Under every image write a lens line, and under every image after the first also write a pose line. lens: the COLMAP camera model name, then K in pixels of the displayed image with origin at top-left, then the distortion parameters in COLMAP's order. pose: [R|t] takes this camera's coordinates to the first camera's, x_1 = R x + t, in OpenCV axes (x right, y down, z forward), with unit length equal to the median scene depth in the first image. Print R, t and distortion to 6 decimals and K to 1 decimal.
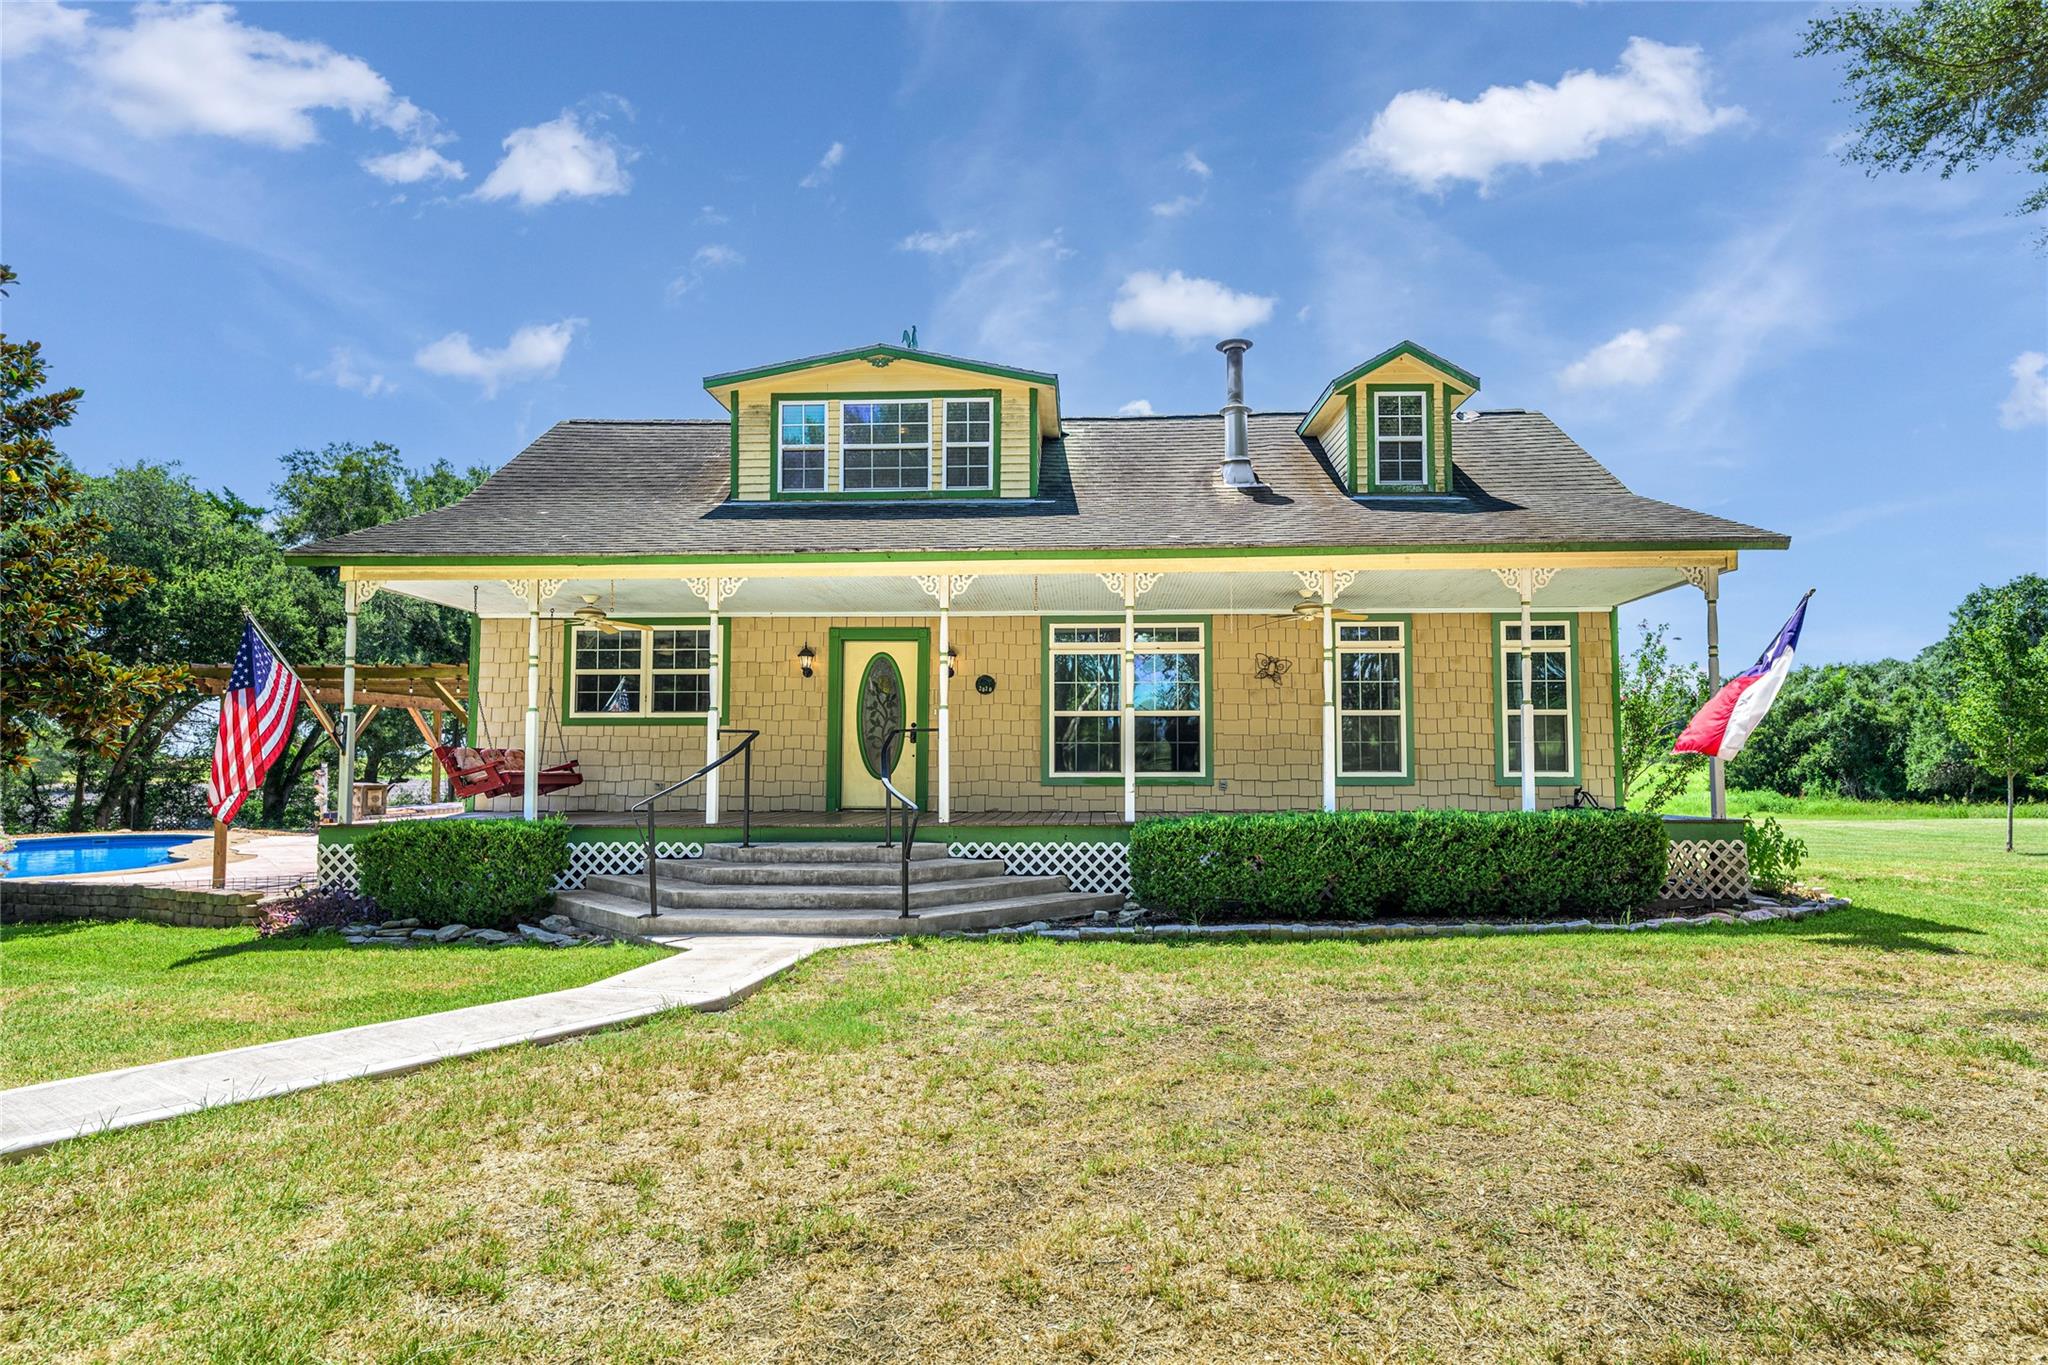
lens RADIAL K [[1121.4, 0, 1028.8], [0, 1121.4, 720.4], [0, 0, 1]] dist [-0.000149, -0.000877]
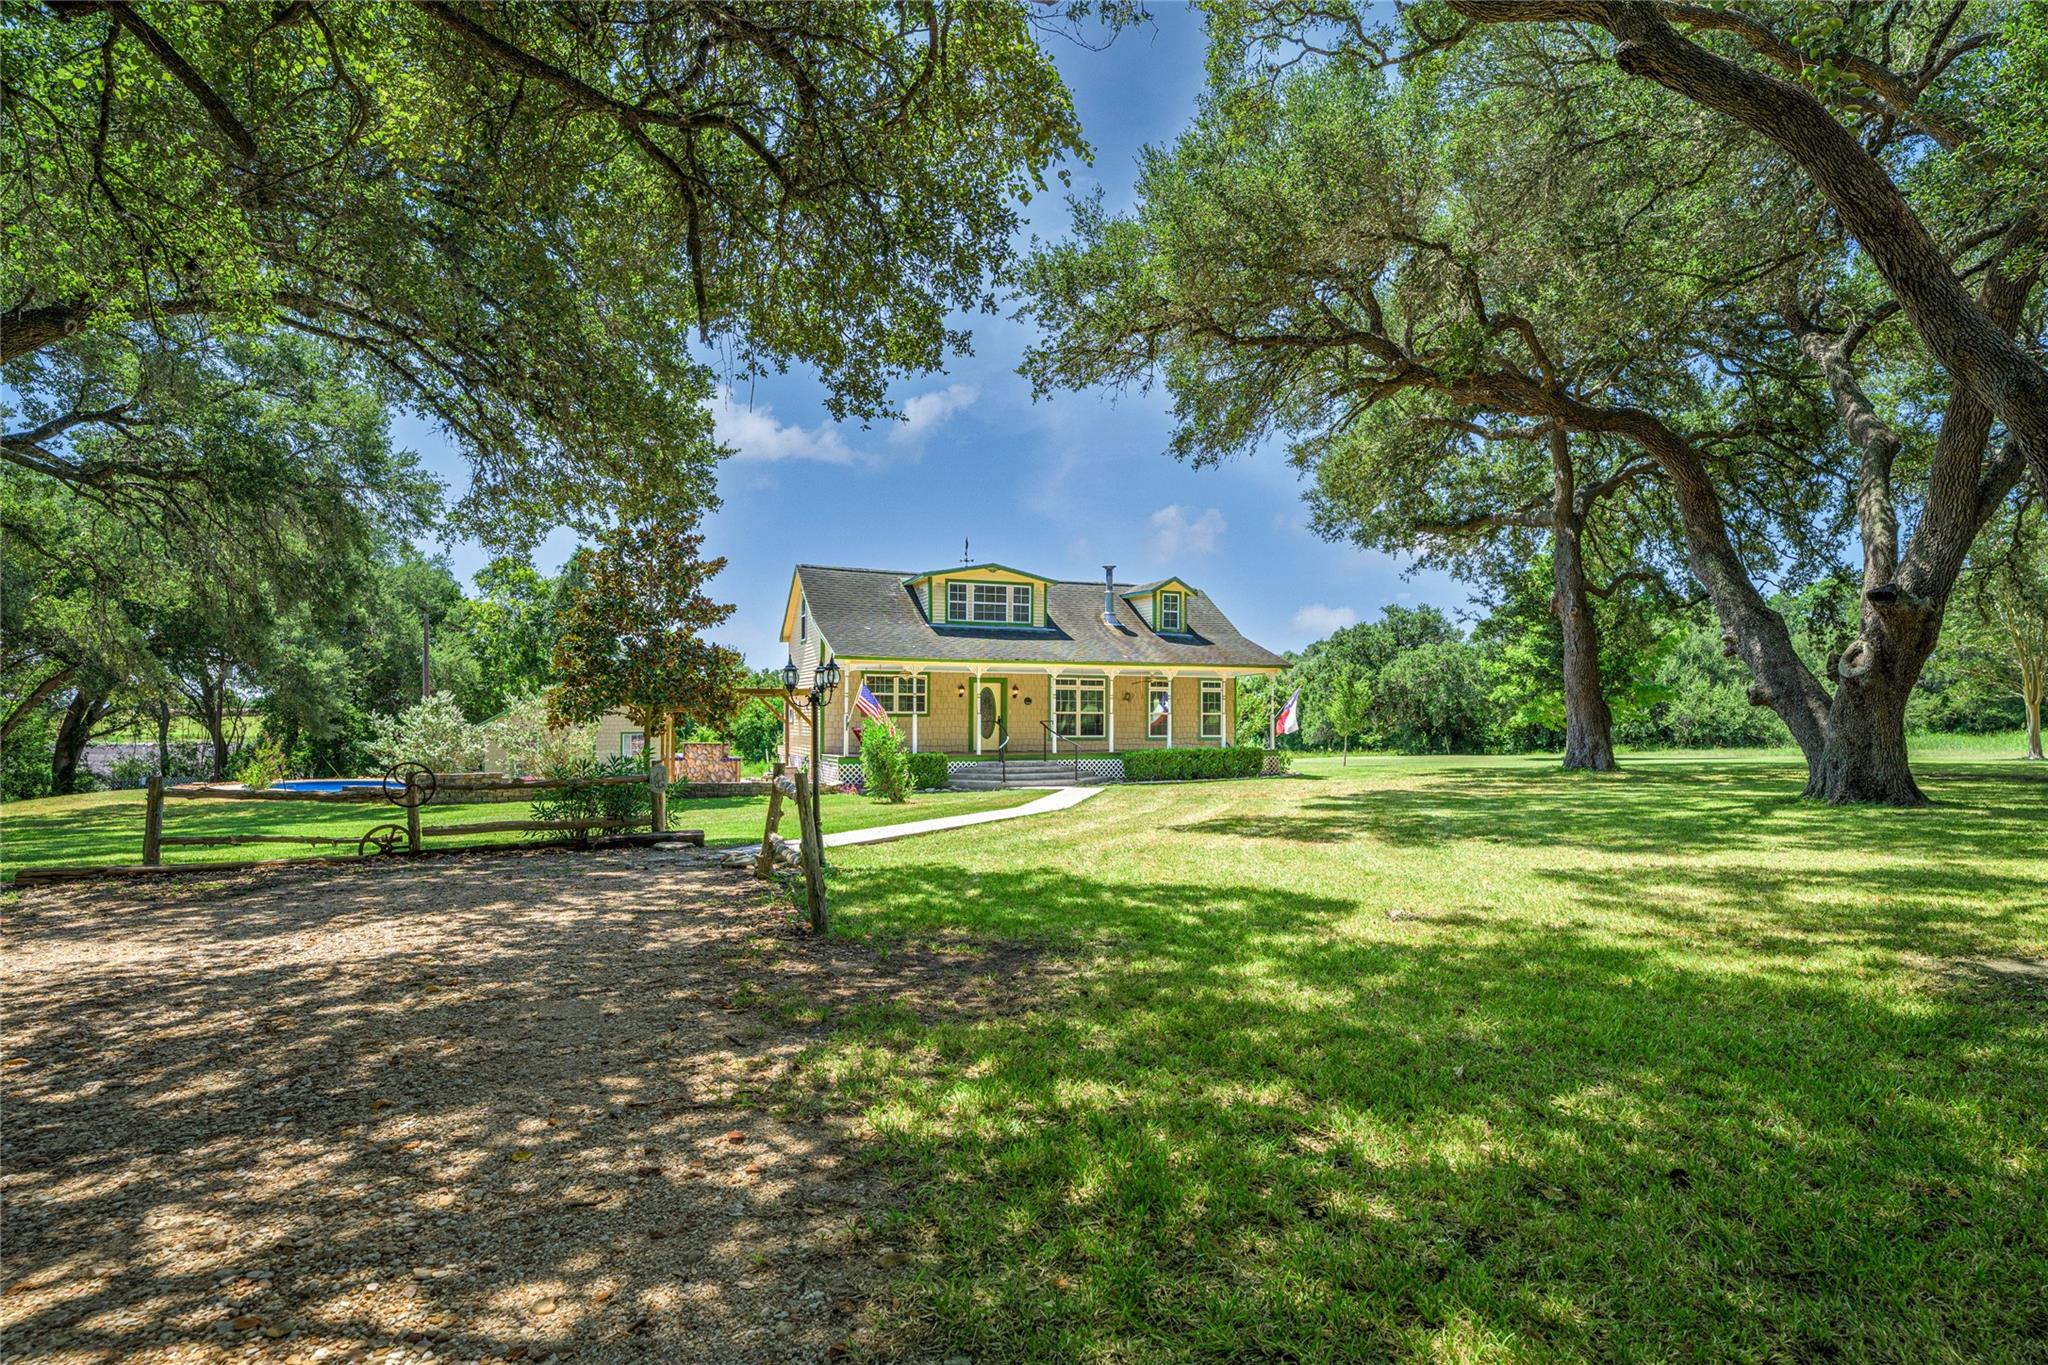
lens RADIAL K [[1121.4, 0, 1028.8], [0, 1121.4, 720.4], [0, 0, 1]] dist [-0.000149, -0.000877]
pose [[0.905154, 0.003187, 0.425071, -1.116458], [-0.020402, 0.999145, 0.035951, -0.079616], [-0.424593, -0.041214, 0.904446, -1.296842]]
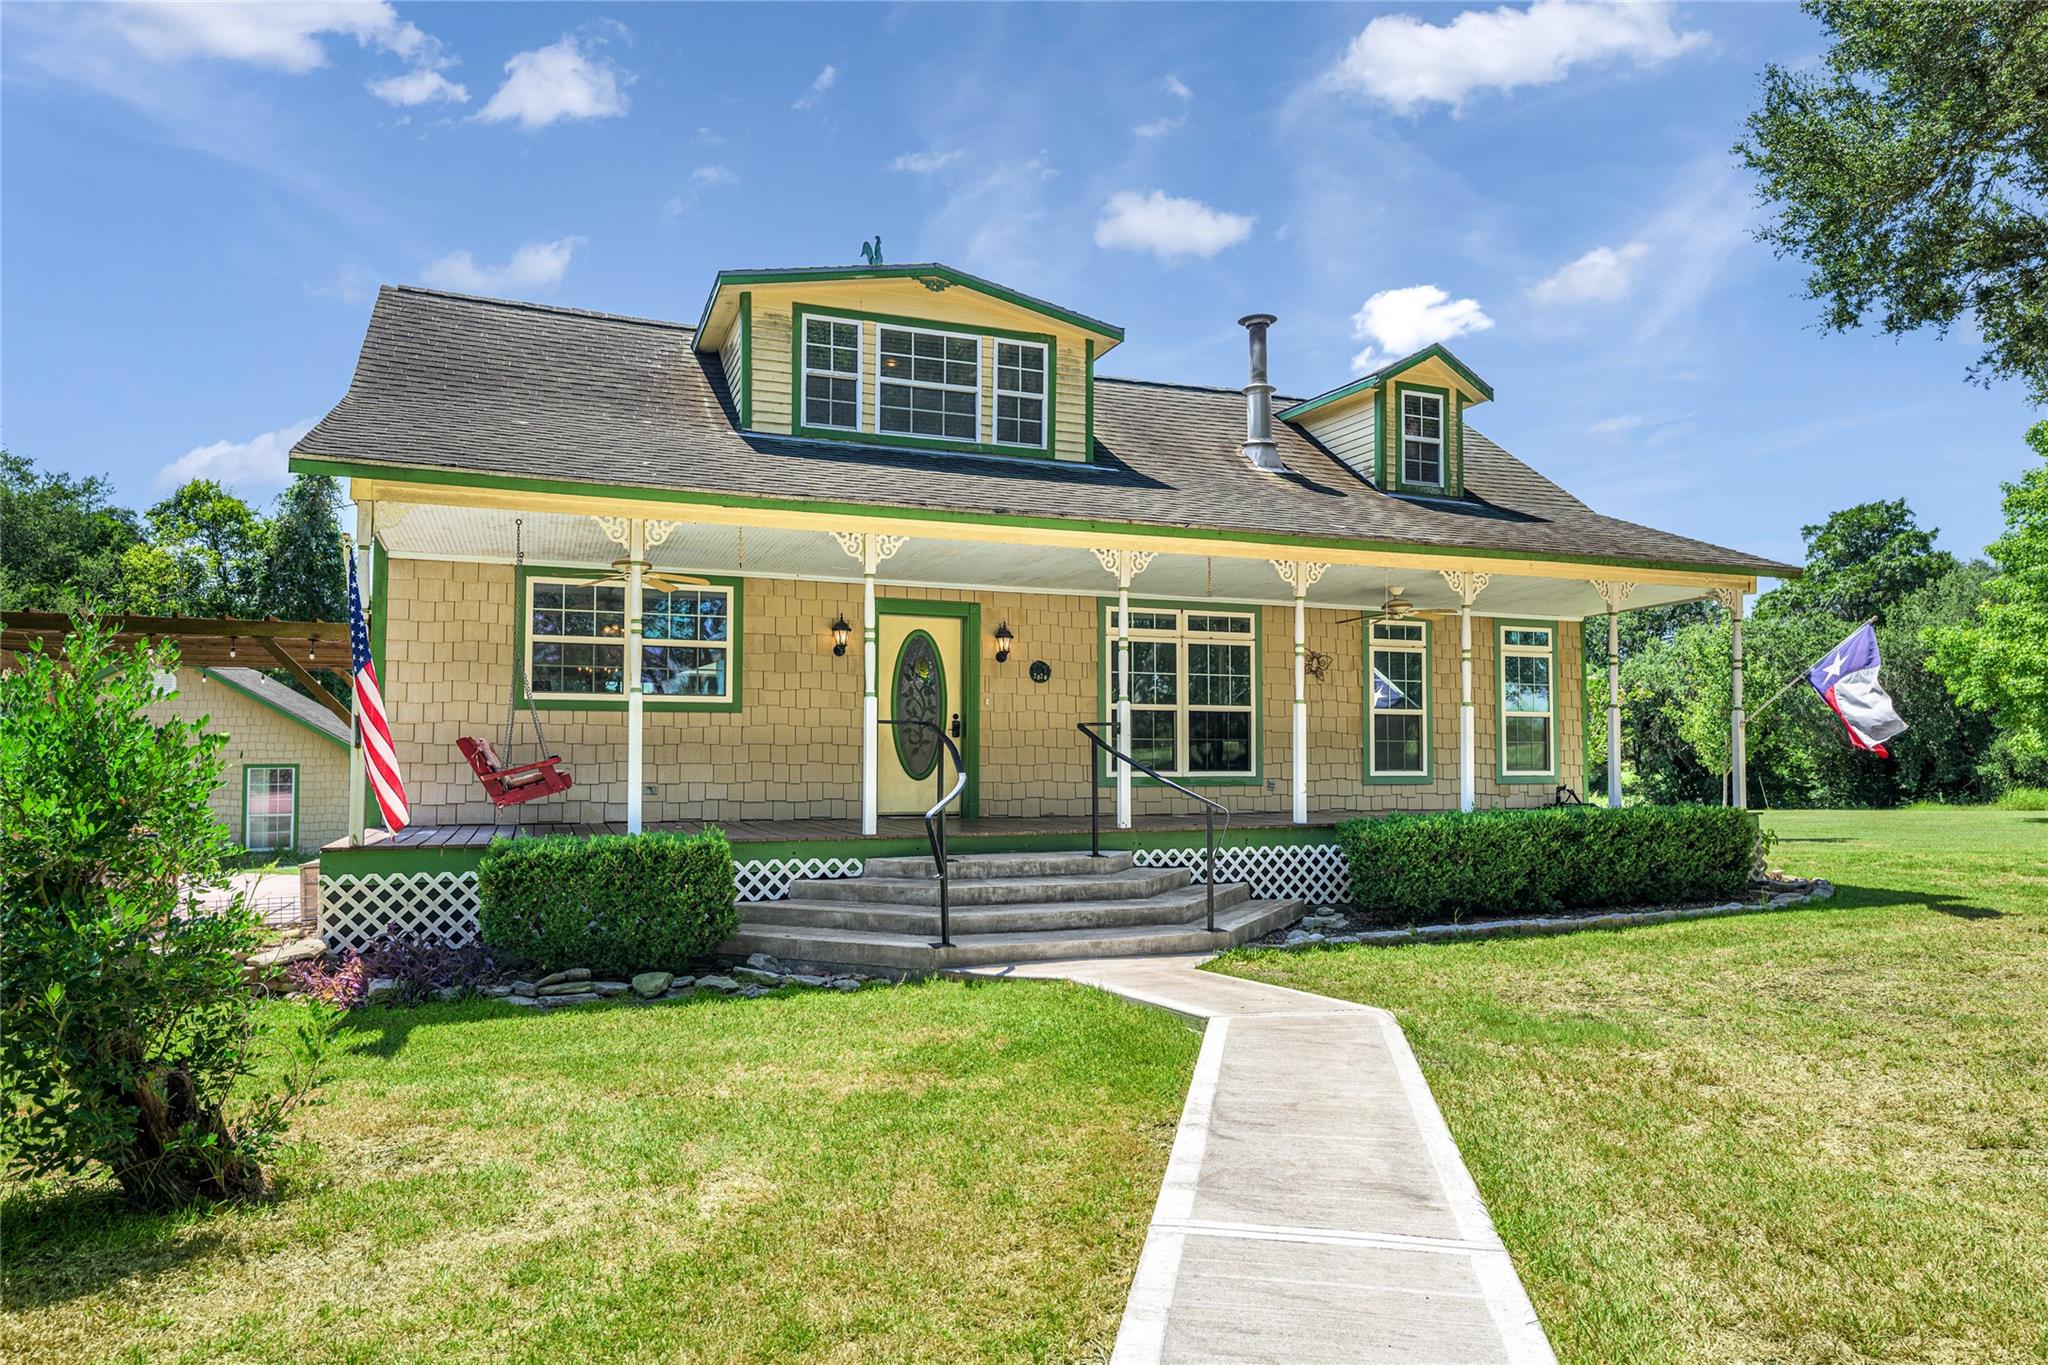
lens RADIAL K [[1340.9, 0, 1027.3], [0, 1340.9, 729.5], [0, 0, 1]] dist [-0.002306, 0.002805]
pose [[0.910525, 0.012398, 0.413269, -0.482195], [-0.019083, 0.999745, 0.012052, 0.000782], [-0.413014, -0.018860, 0.910529, 0.047906]]
